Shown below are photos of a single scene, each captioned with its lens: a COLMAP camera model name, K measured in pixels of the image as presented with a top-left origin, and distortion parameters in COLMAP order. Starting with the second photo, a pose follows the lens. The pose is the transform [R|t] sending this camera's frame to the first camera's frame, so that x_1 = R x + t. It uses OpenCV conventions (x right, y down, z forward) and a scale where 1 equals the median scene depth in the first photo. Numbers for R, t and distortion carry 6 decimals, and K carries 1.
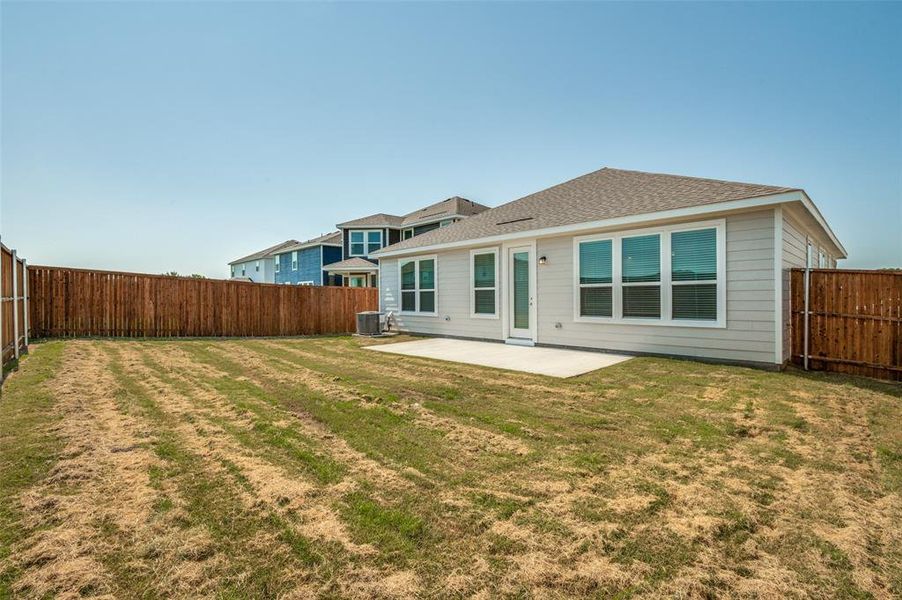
lens RADIAL K [[415.5, 0, 431.5], [0, 415.5, 297.1], [0, 0, 1]] dist [0.001180, -0.000384]
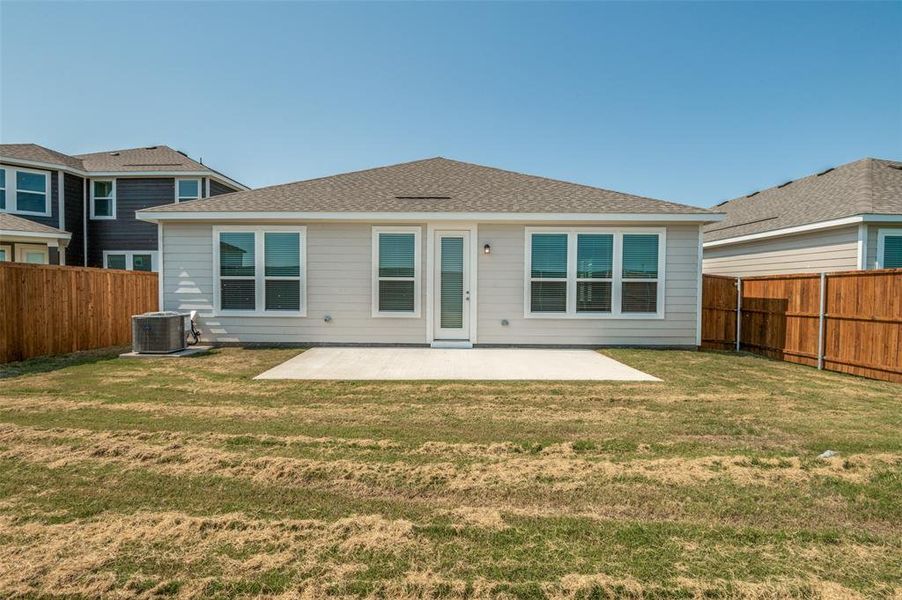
lens RADIAL K [[415.5, 0, 449.2], [0, 415.5, 299.0], [0, 0, 1]] dist [0.001180, -0.000384]
pose [[0.681623, -0.002855, 0.731698, -0.414092], [-0.012908, 0.999790, 0.015926, 0.003752], [-0.731590, -0.020300, 0.681443, 0.447257]]
